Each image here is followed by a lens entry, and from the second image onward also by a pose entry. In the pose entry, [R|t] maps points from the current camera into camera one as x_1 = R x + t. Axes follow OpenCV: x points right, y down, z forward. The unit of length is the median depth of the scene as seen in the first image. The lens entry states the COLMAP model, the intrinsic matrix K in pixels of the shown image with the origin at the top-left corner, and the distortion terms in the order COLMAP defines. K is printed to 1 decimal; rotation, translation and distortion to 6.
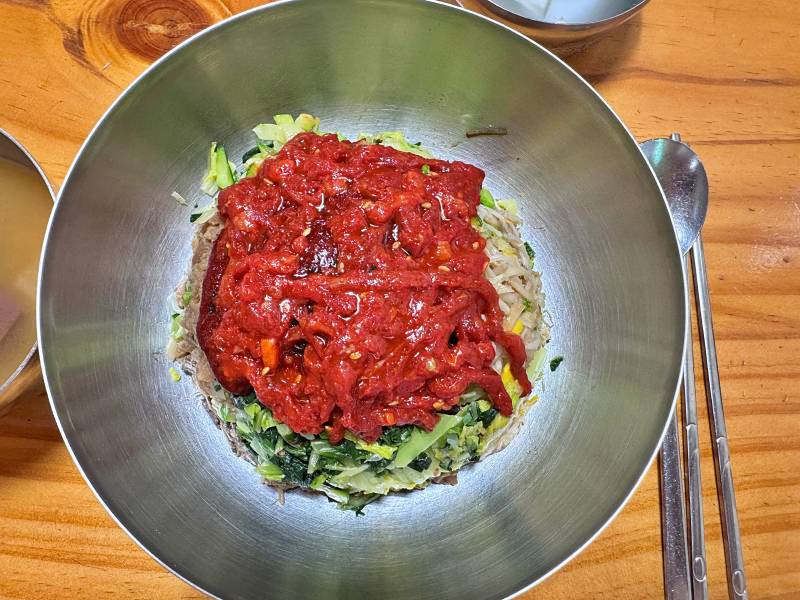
lens RADIAL K [[579.3, 0, 363.4], [0, 579.3, 301.7], [0, 0, 1]] dist [0.002370, 0.000100]
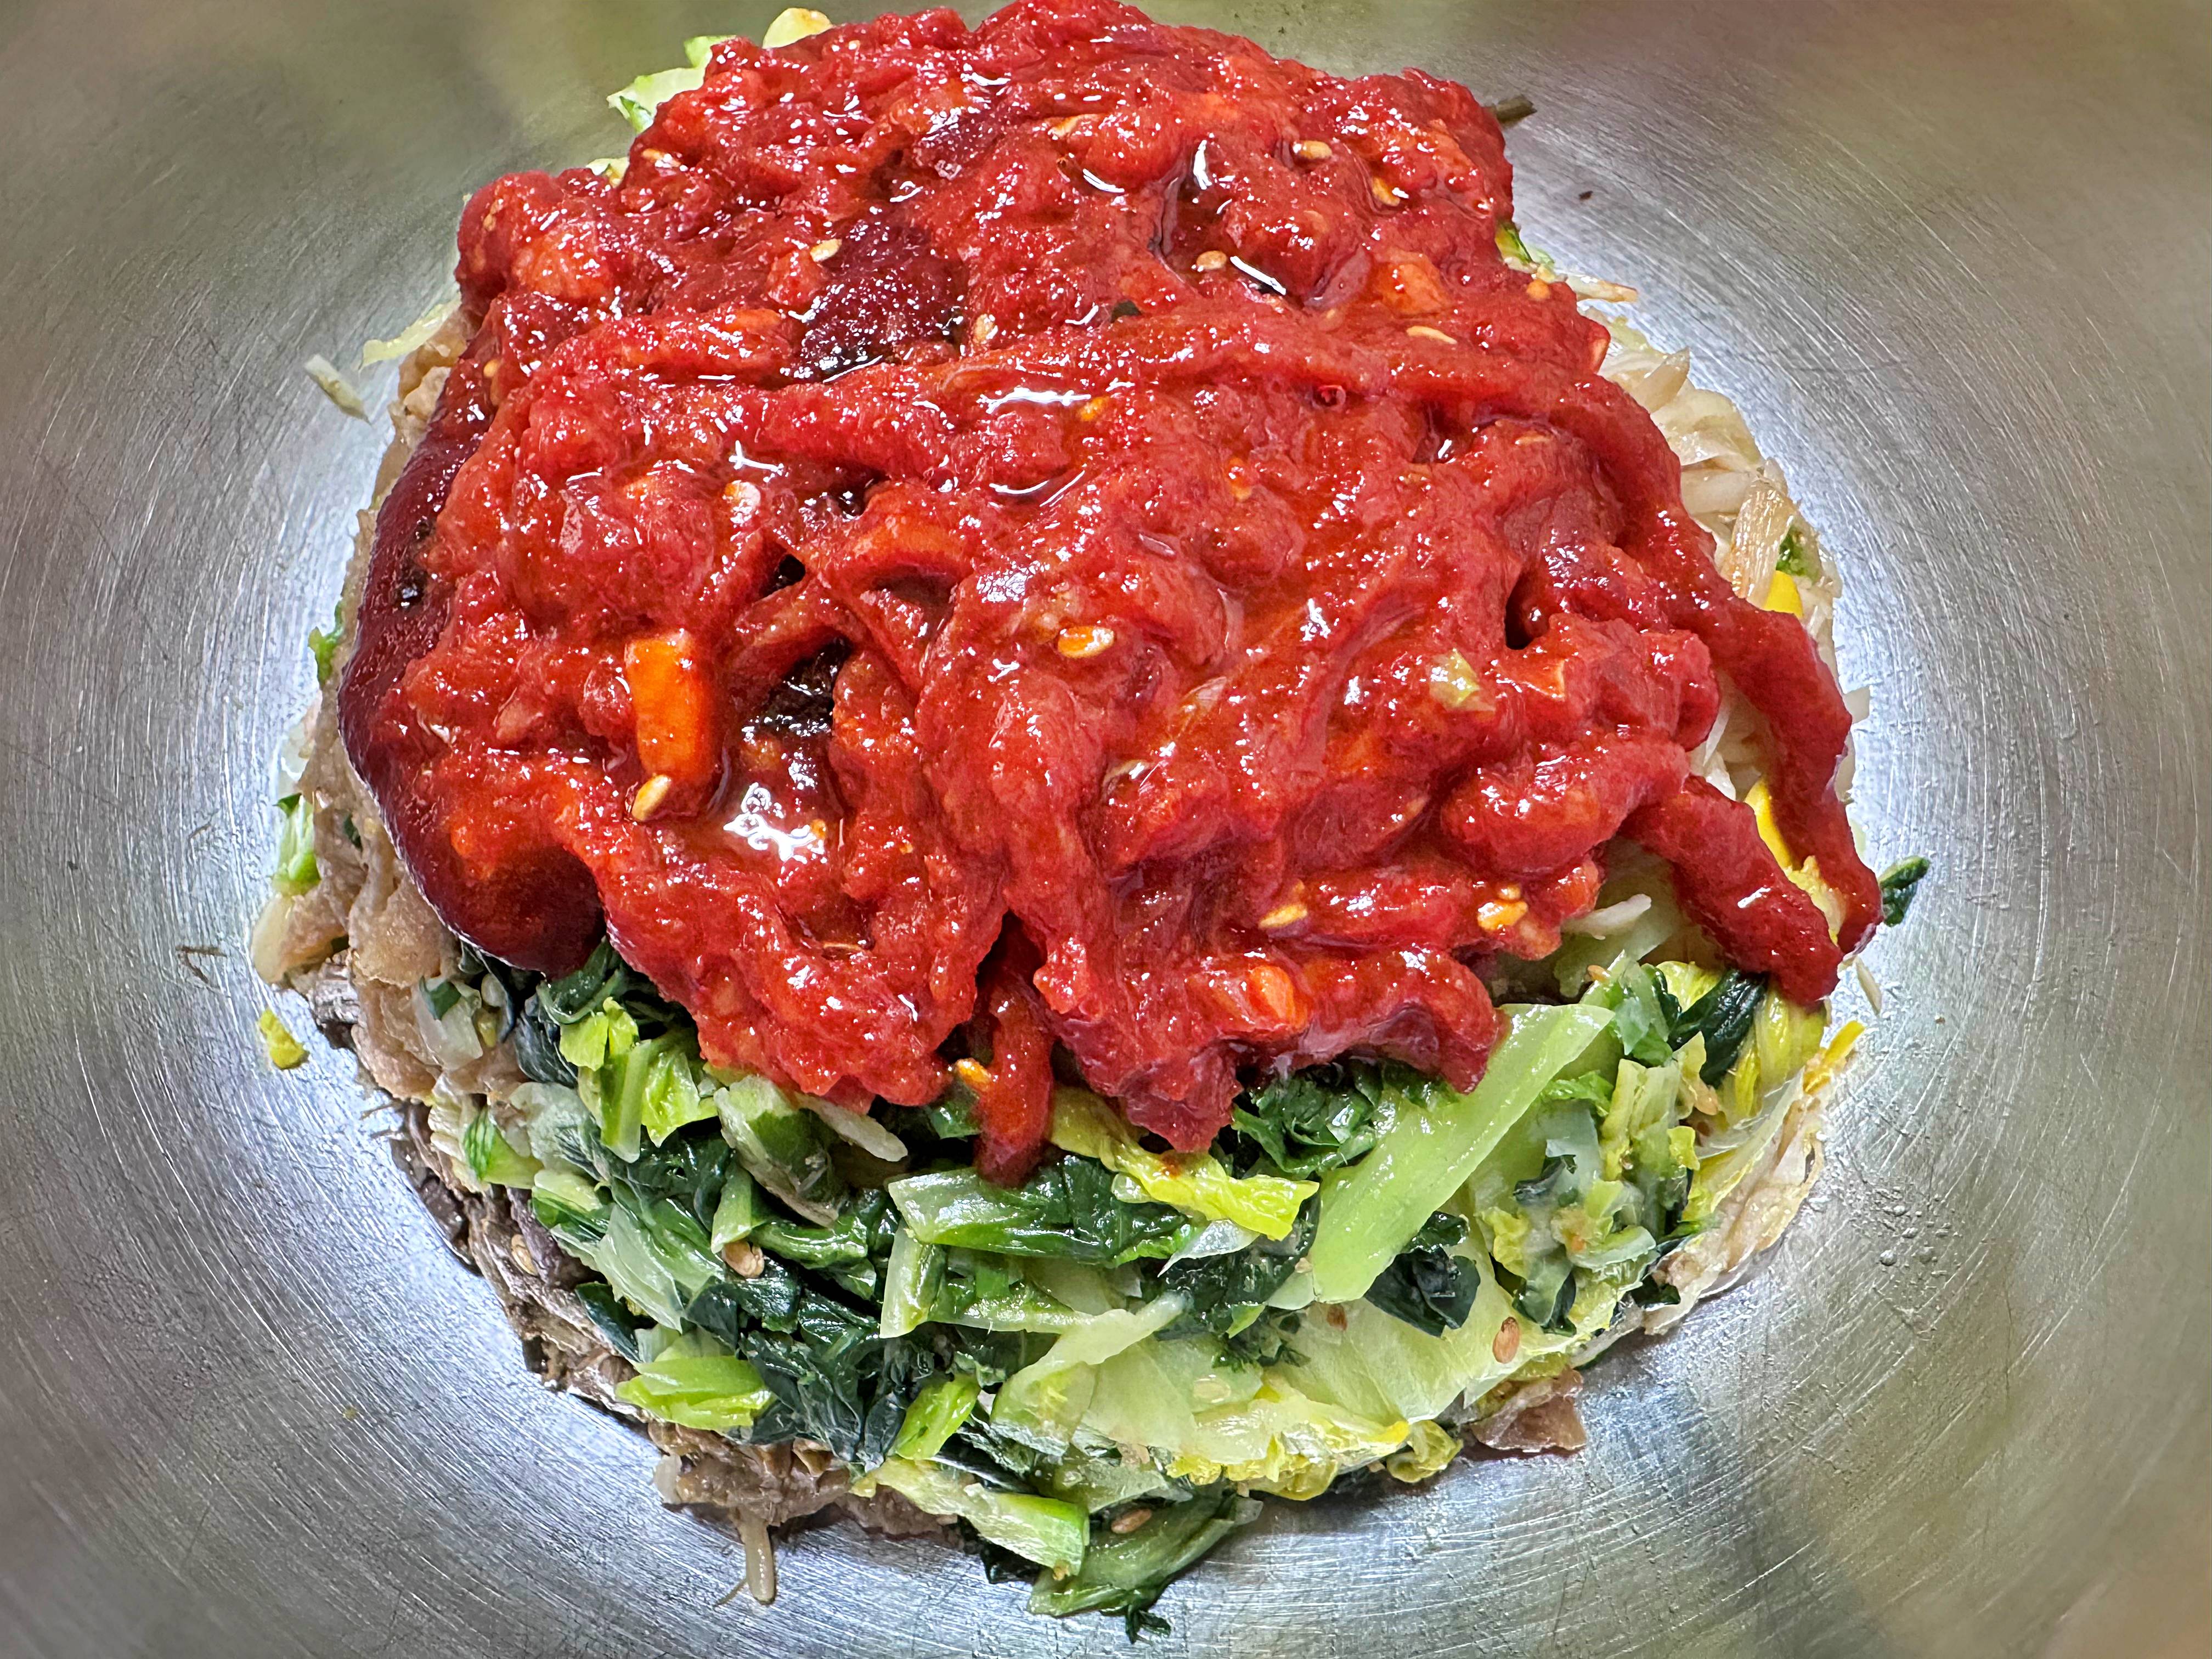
lens RADIAL K [[1601.7, 0, 1004.9], [0, 1601.7, 834.1], [0, 0, 1]] dist [0.002370, 0.000100]
pose [[0.997266, -0.072497, 0.014312, -0.048956], [0.073700, 0.961673, -0.264109, 0.272733], [0.005384, 0.264442, 0.964387, 0.425384]]
